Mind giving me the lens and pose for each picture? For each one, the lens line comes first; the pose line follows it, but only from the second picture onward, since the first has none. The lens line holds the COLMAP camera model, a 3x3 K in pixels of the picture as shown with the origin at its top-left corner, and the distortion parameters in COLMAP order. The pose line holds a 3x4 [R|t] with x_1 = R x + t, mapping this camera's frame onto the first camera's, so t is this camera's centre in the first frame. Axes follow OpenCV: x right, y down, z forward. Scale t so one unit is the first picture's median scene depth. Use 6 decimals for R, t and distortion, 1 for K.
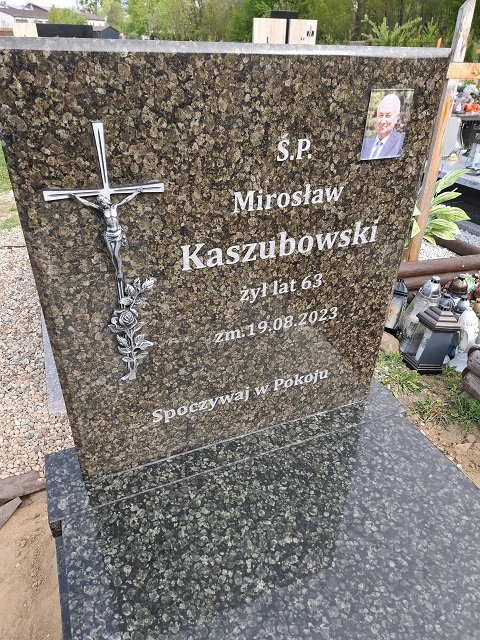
lens RADIAL K [[431.2, 0, 235.4], [0, 431.2, 323.5], [0, 0, 1]] dist [0.084363, -0.079662]
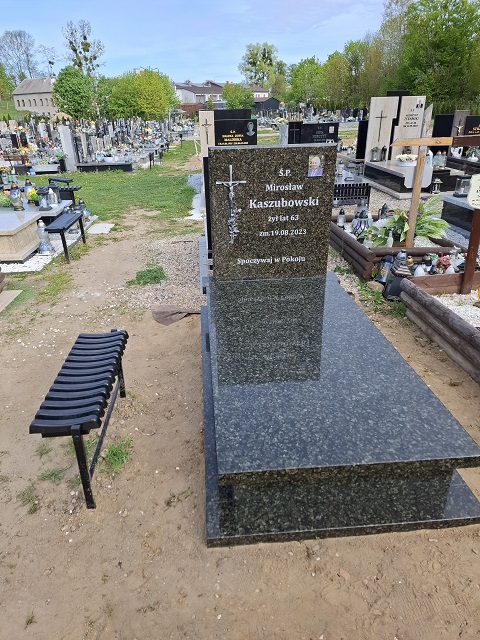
lens RADIAL K [[431.2, 0, 235.4], [0, 431.2, 323.5], [0, 0, 1]] dist [0.084363, -0.079662]
pose [[0.951565, 0.098240, -0.291328, 0.780962], [-0.129691, 0.987403, -0.090641, 1.007218], [0.278754, 0.124033, 0.952319, -1.976420]]
